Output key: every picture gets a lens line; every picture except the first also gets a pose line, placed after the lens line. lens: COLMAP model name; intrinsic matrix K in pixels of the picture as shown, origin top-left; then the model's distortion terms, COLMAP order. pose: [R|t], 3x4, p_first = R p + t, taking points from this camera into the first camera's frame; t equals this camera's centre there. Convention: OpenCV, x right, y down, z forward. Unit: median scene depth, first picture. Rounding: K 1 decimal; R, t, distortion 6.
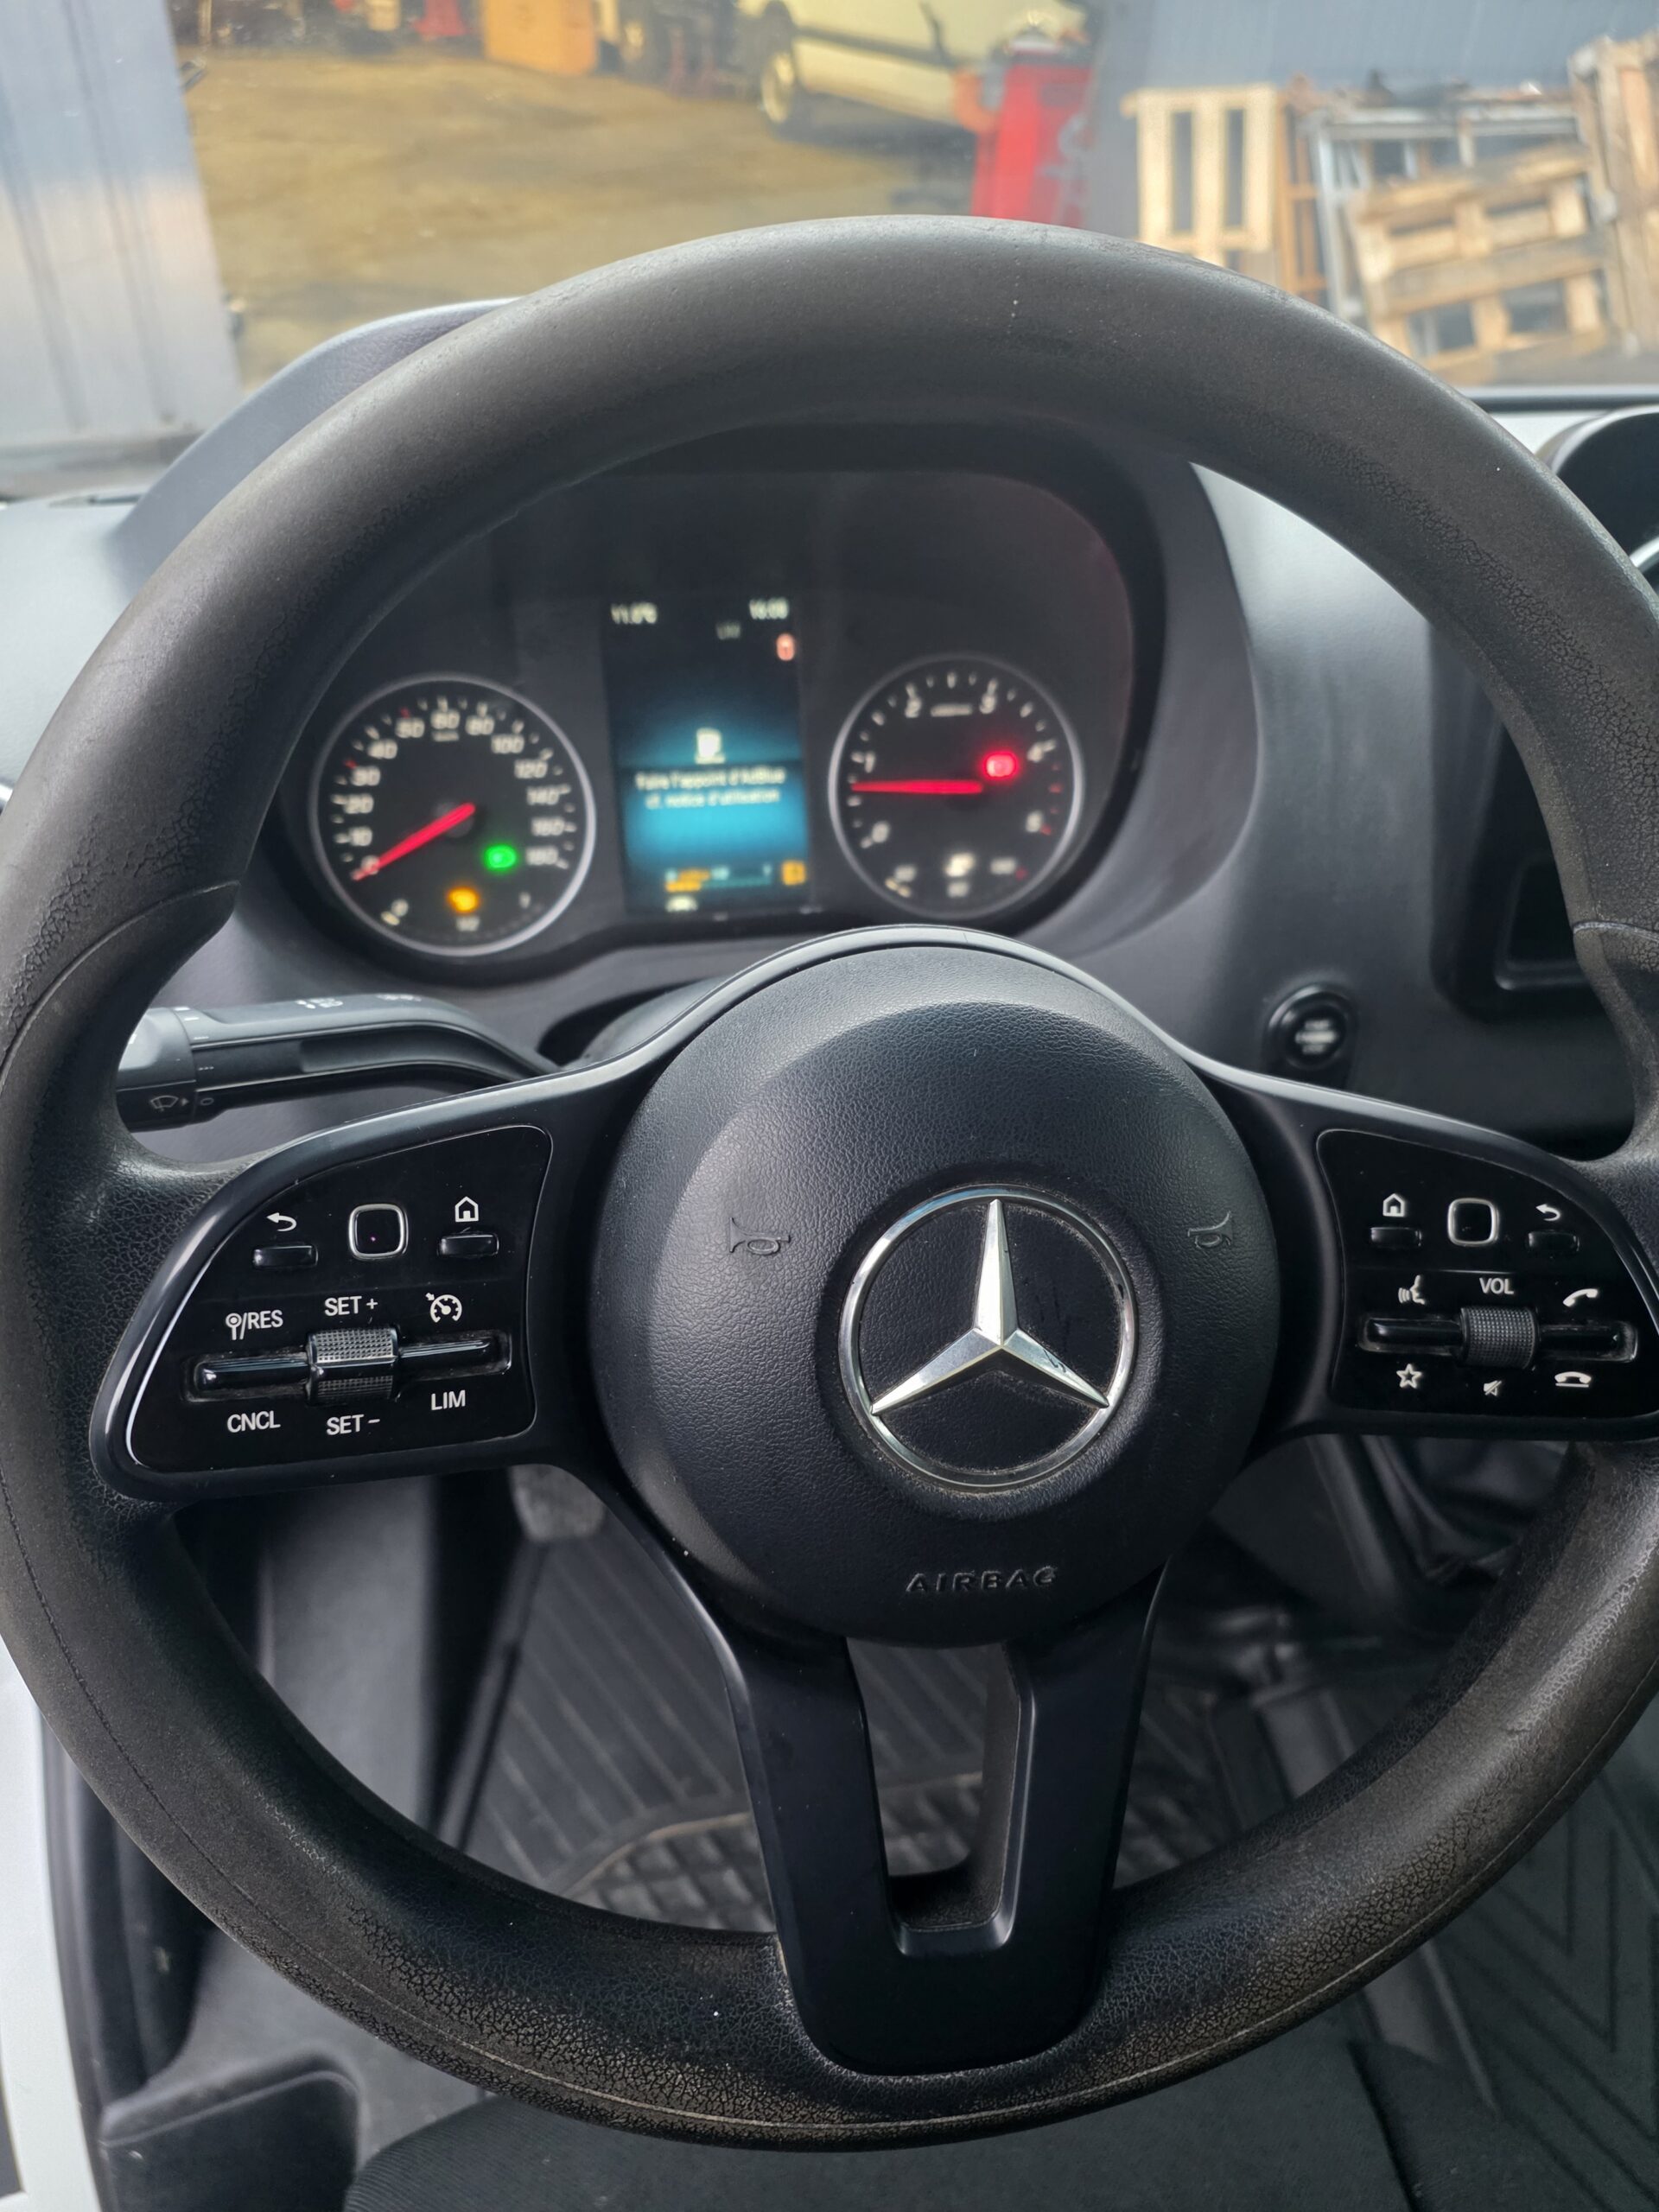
lens RADIAL K [[1432.3, 0, 829.6], [0, 1432.3, 1129.9], [0, 0, 1]] dist [0.039585, -0.042350]
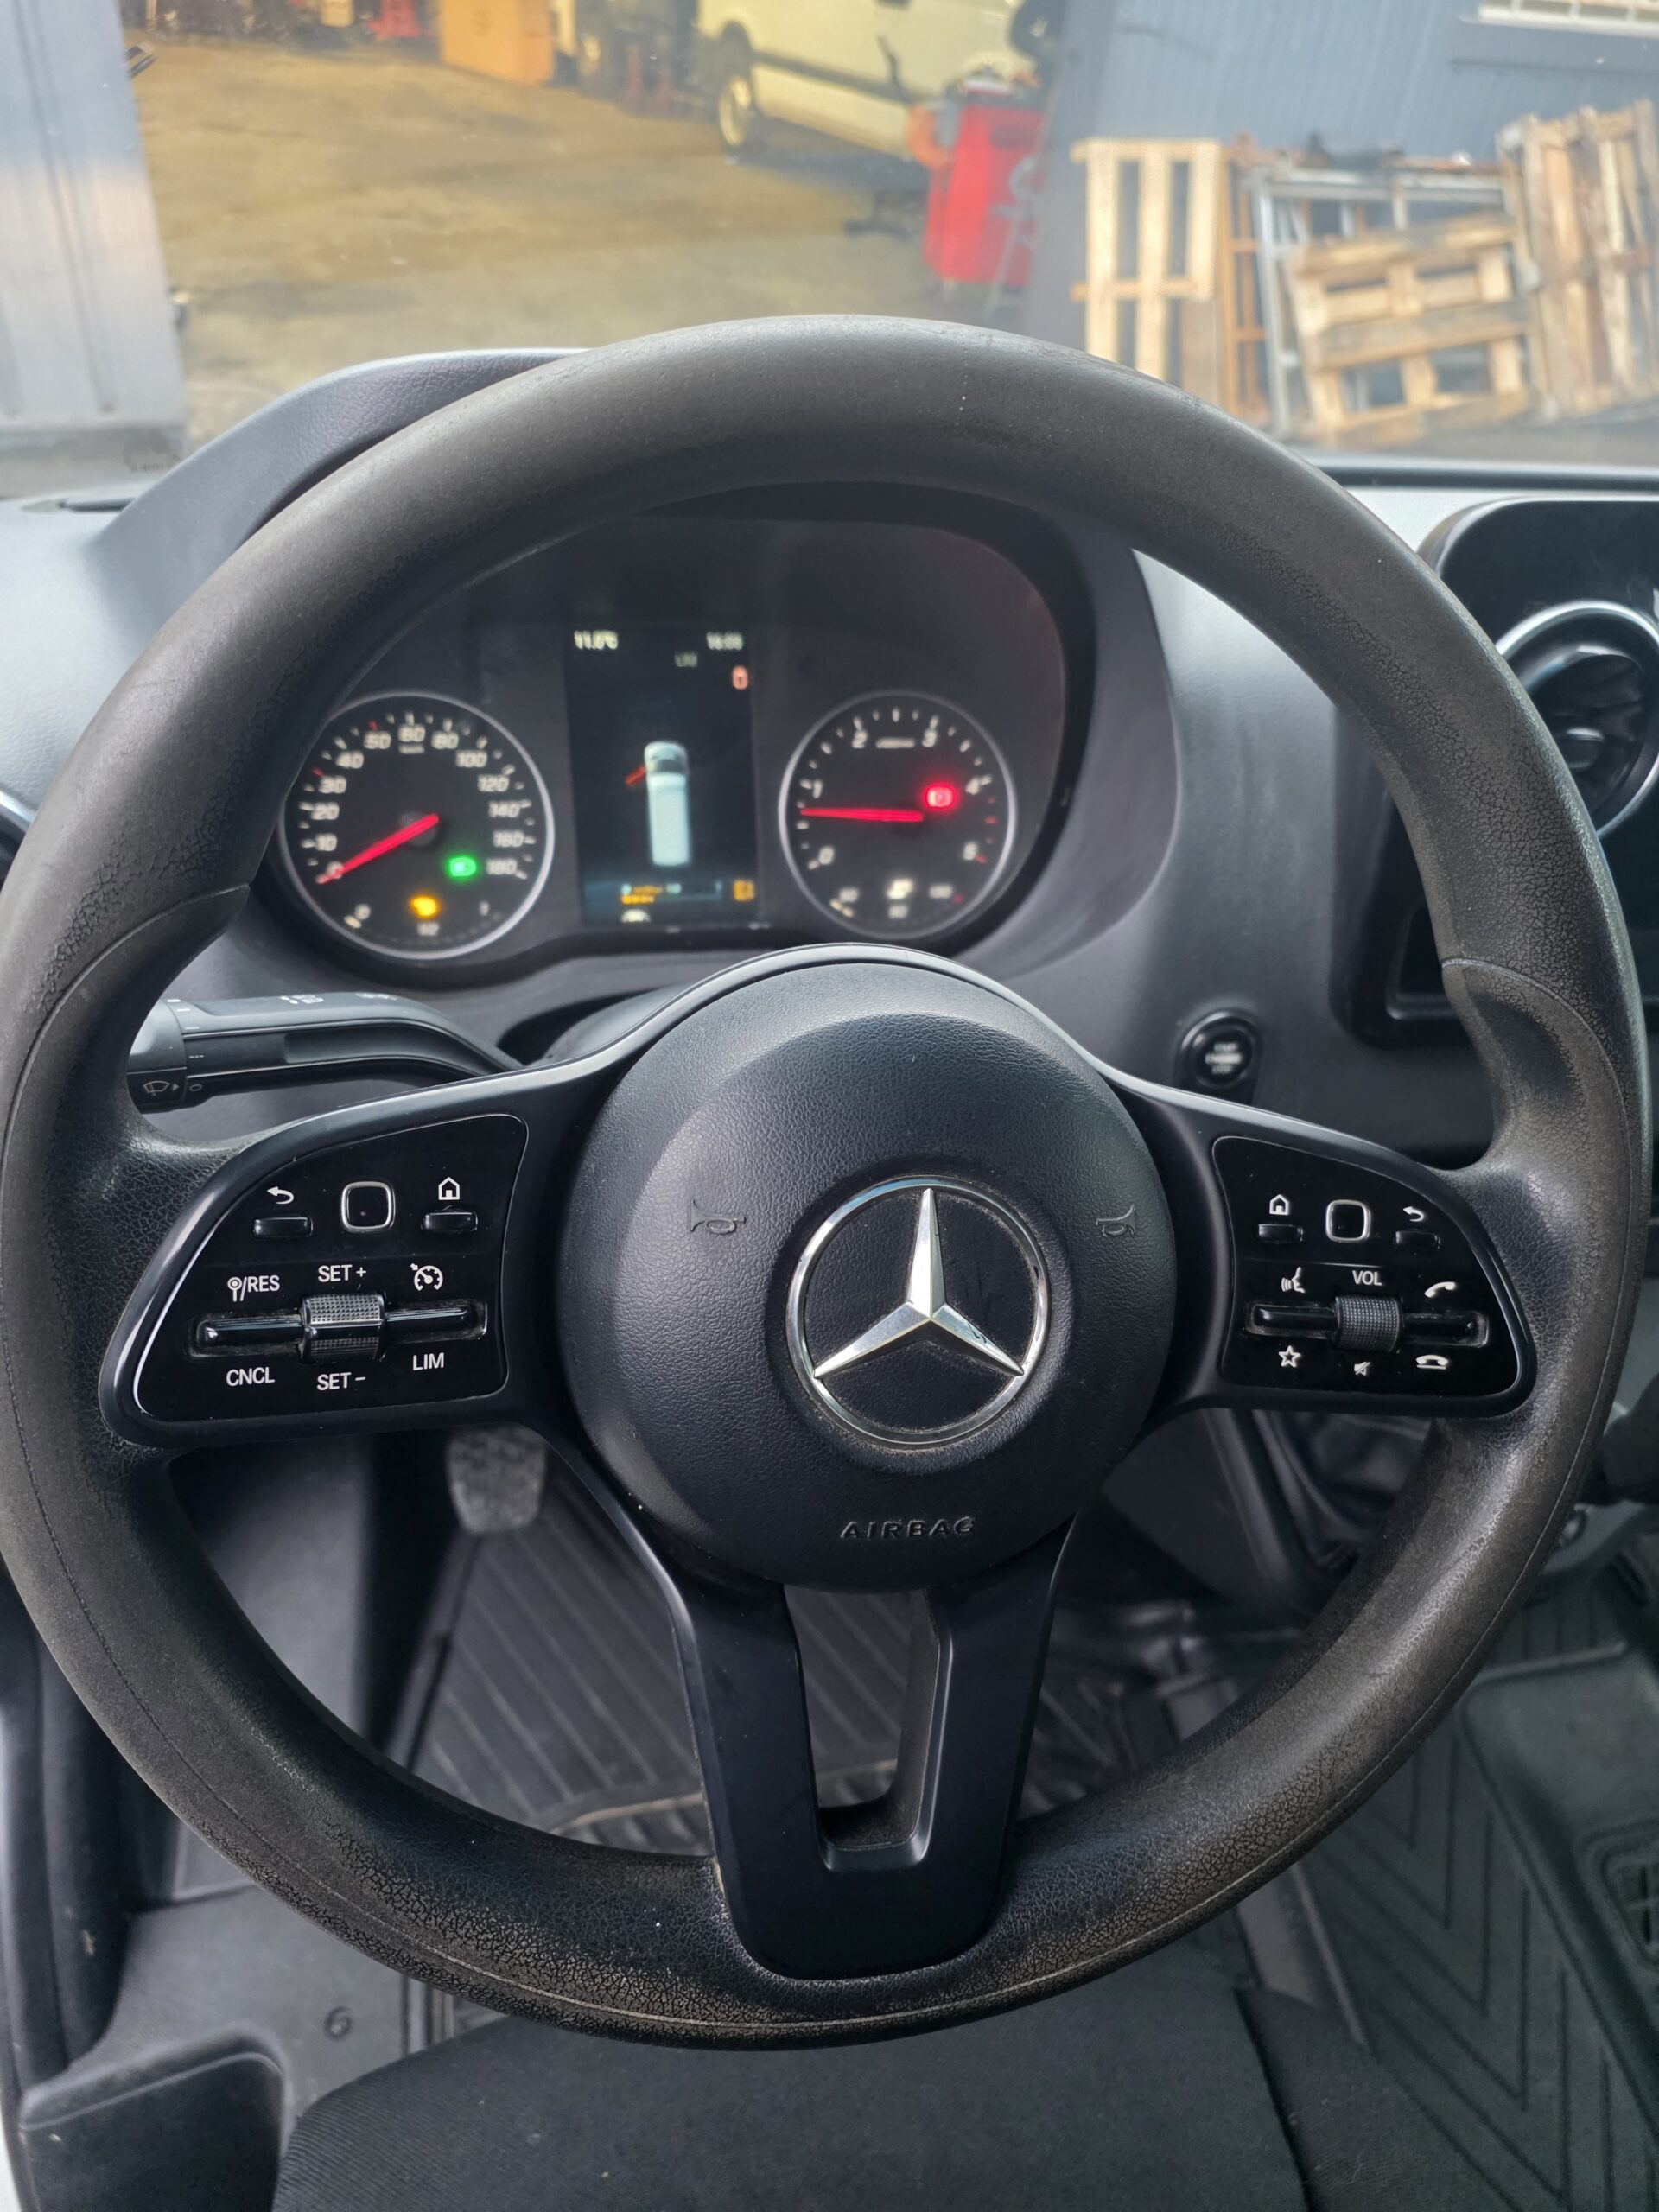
lens RADIAL K [[1432.3, 0, 829.6], [0, 1432.3, 1129.9], [0, 0, 1]] dist [0.039585, -0.042350]
pose [[0.998578, 0.024158, 0.047529, -0.013790], [-0.023594, 0.999645, -0.012398, 0.015501], [-0.047812, 0.011259, 0.998793, -0.102763]]
